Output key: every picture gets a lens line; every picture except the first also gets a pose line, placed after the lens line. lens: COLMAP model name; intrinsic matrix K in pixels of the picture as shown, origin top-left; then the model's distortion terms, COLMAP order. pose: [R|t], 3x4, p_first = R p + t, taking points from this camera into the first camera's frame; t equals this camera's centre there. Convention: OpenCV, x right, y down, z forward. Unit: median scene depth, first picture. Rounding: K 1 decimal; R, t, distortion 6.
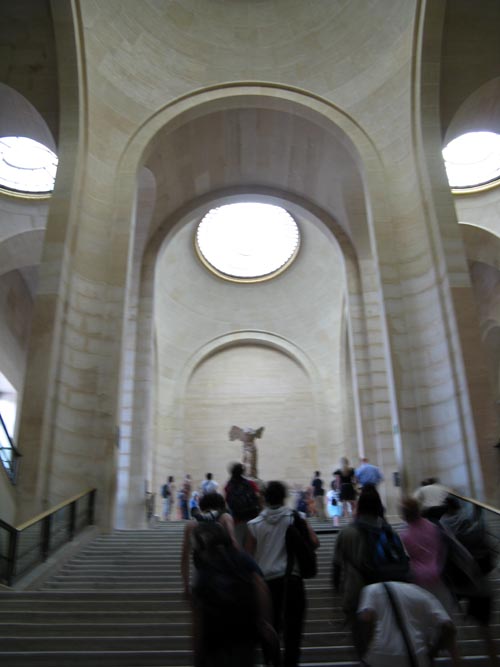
lens RADIAL K [[695.4, 0, 249.5], [0, 695.4, 334.9], [0, 0, 1]] dist [-0.137876, 0.000000]
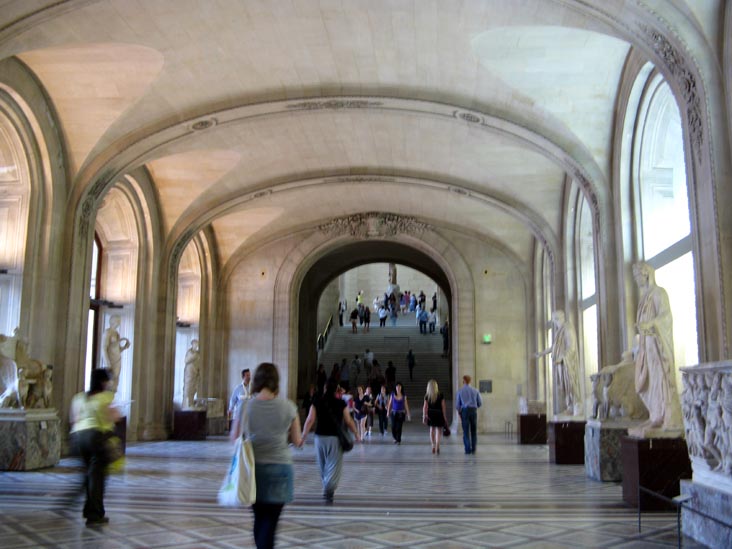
lens RADIAL K [[763.2, 0, 365.0], [0, 763.2, 274.1], [0, 0, 1]] dist [-0.137876, 0.000000]
pose [[0.997935, 0.017202, -0.061884, 0.082103], [0.002276, 0.953395, 0.301717, -0.681811], [0.064190, -0.301235, 0.951387, -1.514314]]
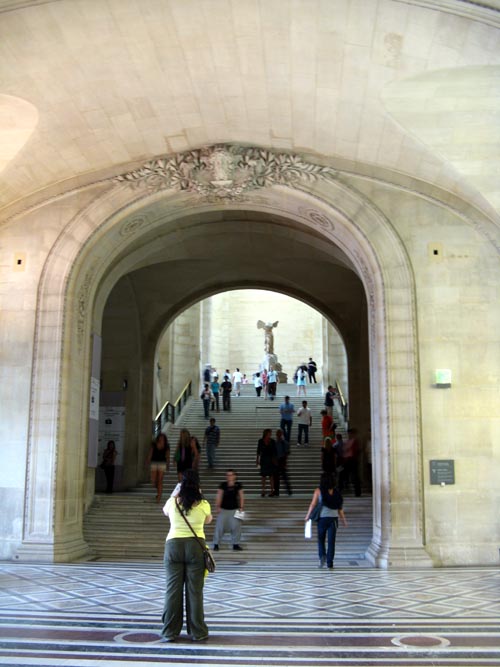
lens RADIAL K [[695.4, 0, 251.0], [0, 695.4, 333.8], [0, 0, 1]] dist [-0.137876, 0.000000]
pose [[0.998263, 0.012254, -0.057622, 0.078877], [0.002566, 0.968155, 0.250340, -0.377933], [0.058855, -0.250053, 0.966442, -0.891210]]
